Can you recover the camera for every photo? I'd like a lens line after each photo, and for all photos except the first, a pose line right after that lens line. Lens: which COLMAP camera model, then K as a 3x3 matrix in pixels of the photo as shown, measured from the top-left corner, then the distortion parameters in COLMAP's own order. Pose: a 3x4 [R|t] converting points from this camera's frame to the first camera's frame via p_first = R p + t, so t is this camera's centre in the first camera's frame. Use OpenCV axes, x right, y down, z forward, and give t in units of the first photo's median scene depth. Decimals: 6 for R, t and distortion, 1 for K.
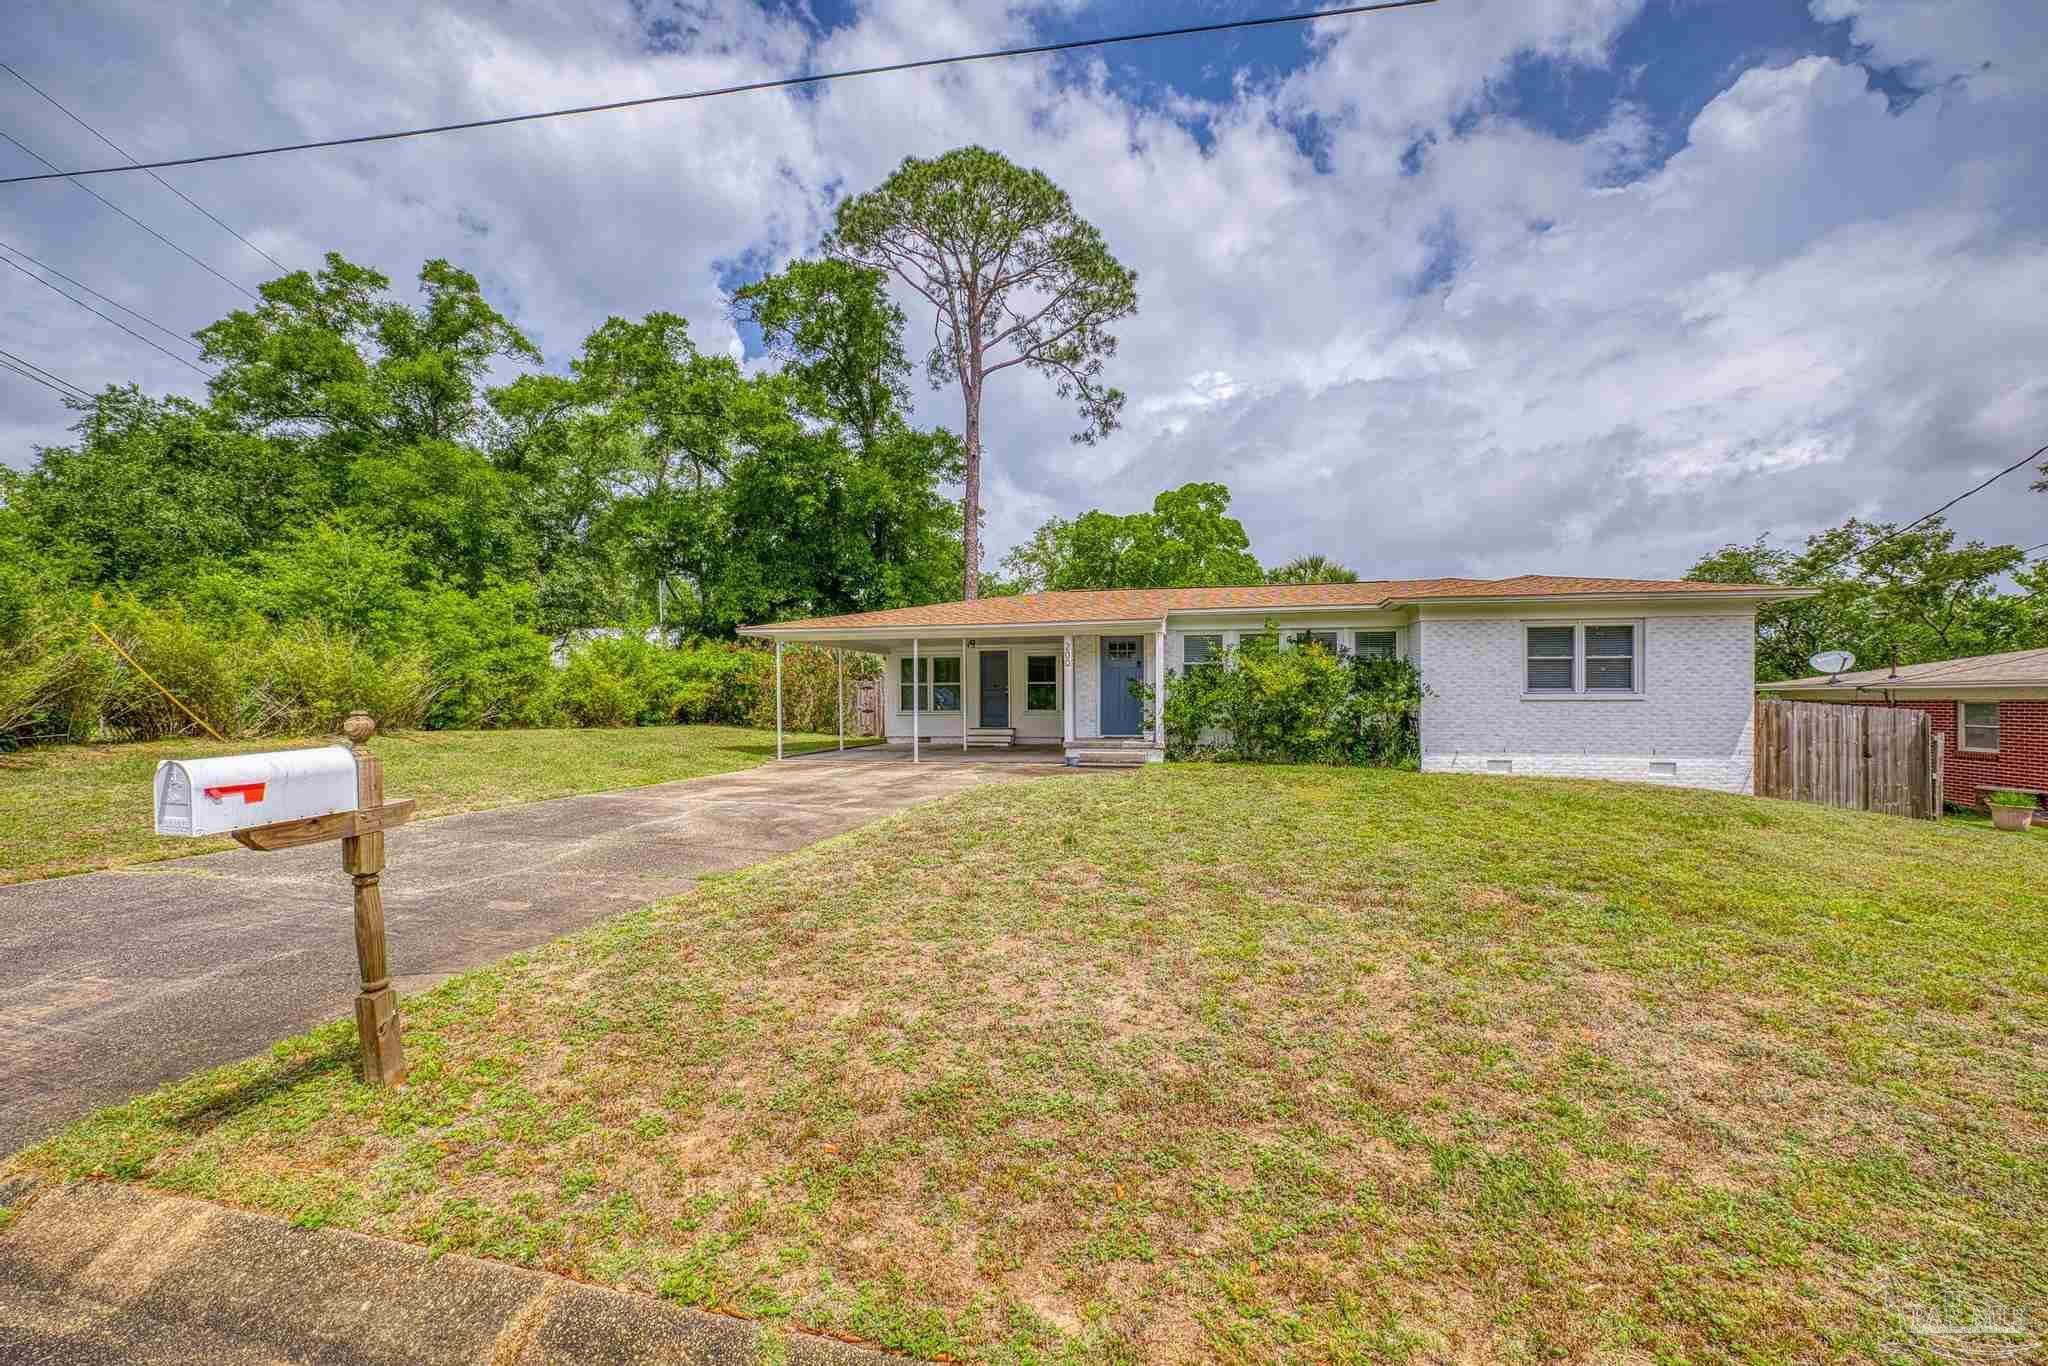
lens RADIAL K [[871.7, 0, 1034.0], [0, 871.7, 683.3], [0, 0, 1]] dist [-0.017244, 0.008086]
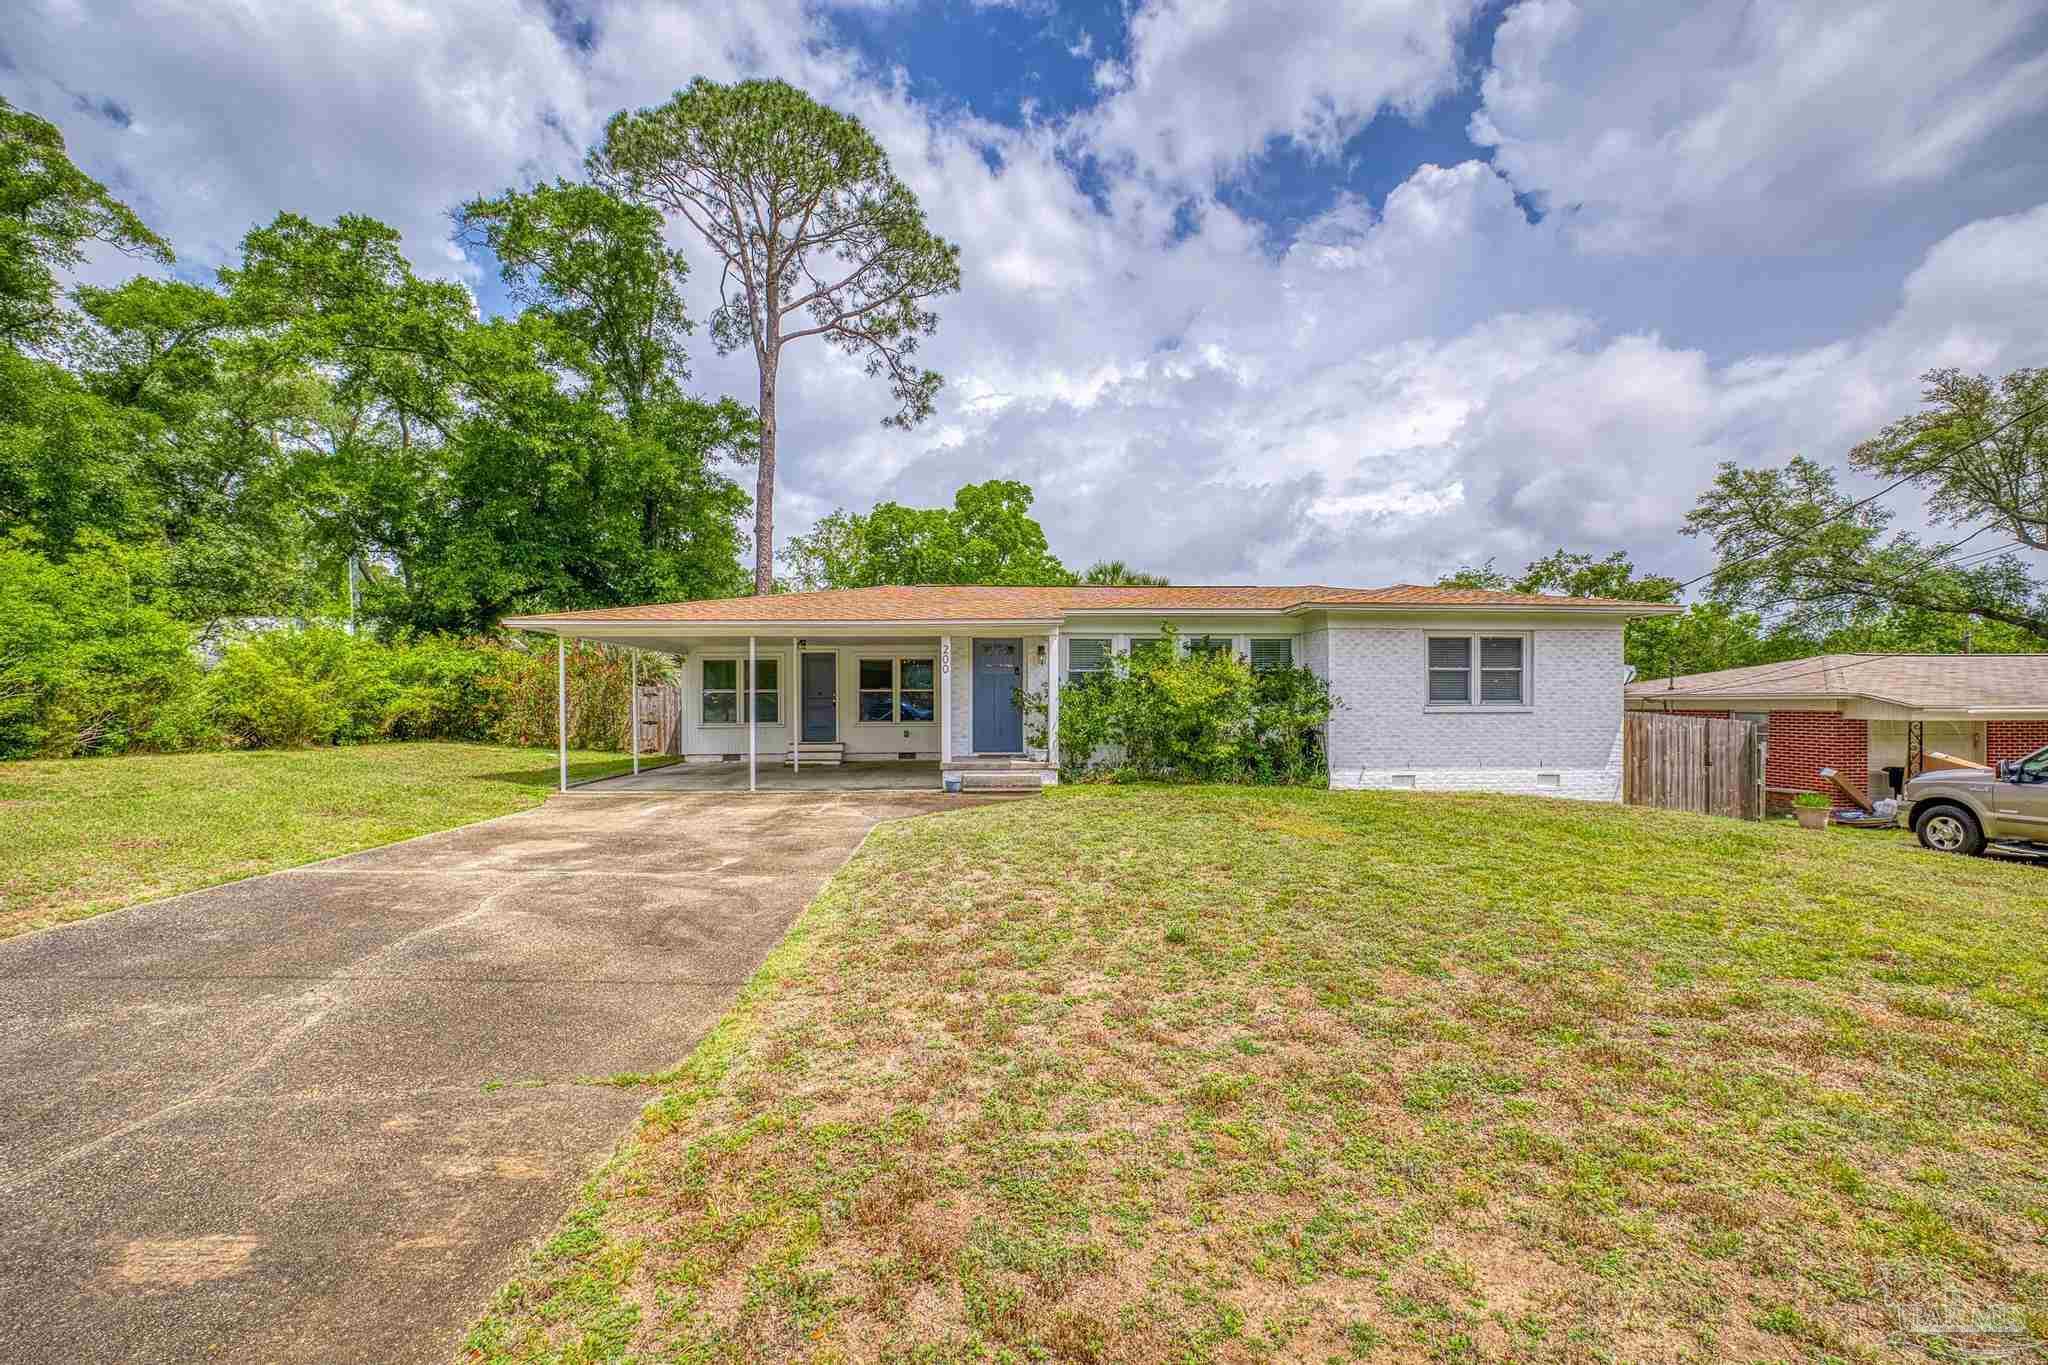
lens RADIAL K [[871.7, 0, 1025.0], [0, 871.7, 685.7], [0, 0, 1]] dist [-0.017244, 0.008086]
pose [[0.963734, 0.005159, 0.266815, -0.068866], [-0.004658, 0.999986, -0.002513, -0.003109], [-0.266824, 0.001179, 0.963745, 0.102546]]
